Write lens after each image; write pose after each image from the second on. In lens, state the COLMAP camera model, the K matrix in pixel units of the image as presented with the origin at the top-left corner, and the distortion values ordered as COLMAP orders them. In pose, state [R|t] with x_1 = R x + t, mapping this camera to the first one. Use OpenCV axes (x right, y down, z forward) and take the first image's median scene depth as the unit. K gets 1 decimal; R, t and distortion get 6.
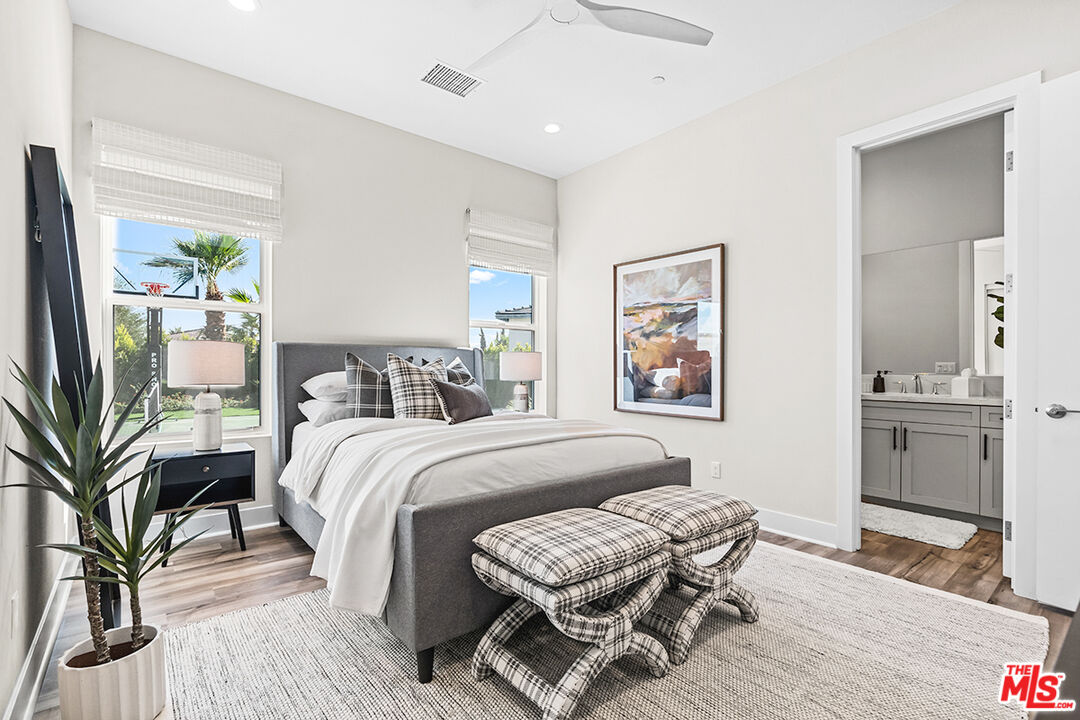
lens RADIAL K [[493.8, 0, 540.7], [0, 493.8, 366.3], [0, 0, 1]] dist [-0.003136, 0.000042]
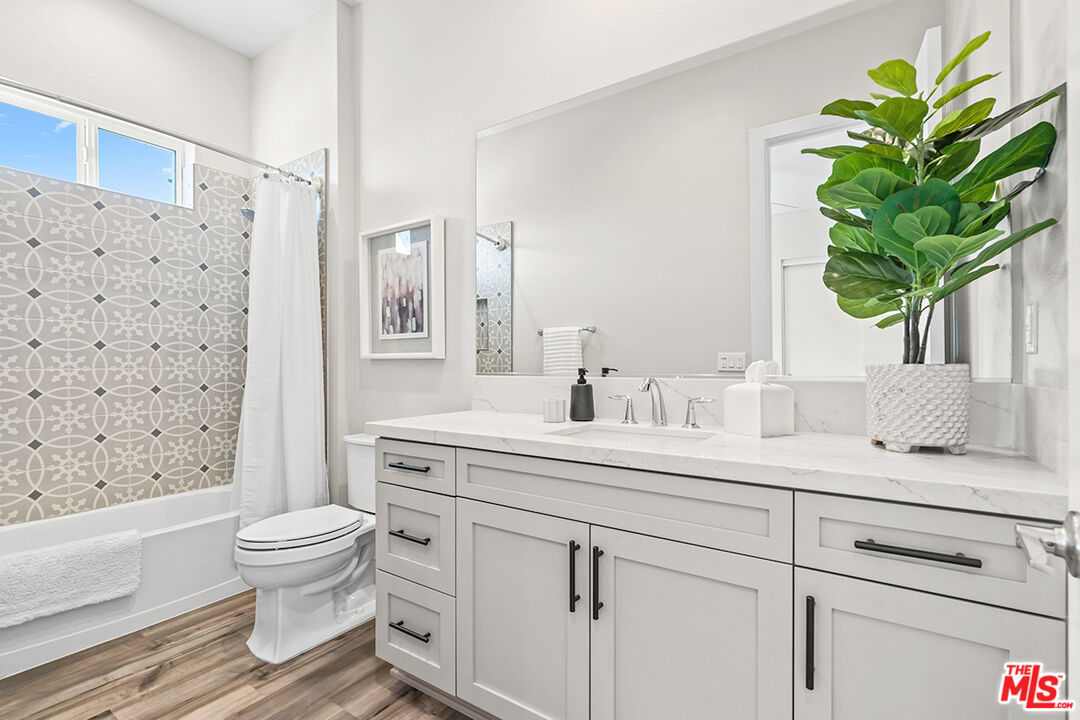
lens RADIAL K [[493.8, 0, 538.6], [0, 493.8, 360.6], [0, 0, 1]] dist [-0.003136, 0.000042]
pose [[0.960647, -0.004500, 0.277735, 0.548446], [0.005824, 0.999975, -0.003944, 0.003765], [-0.277710, 0.005406, 0.960650, 0.625110]]
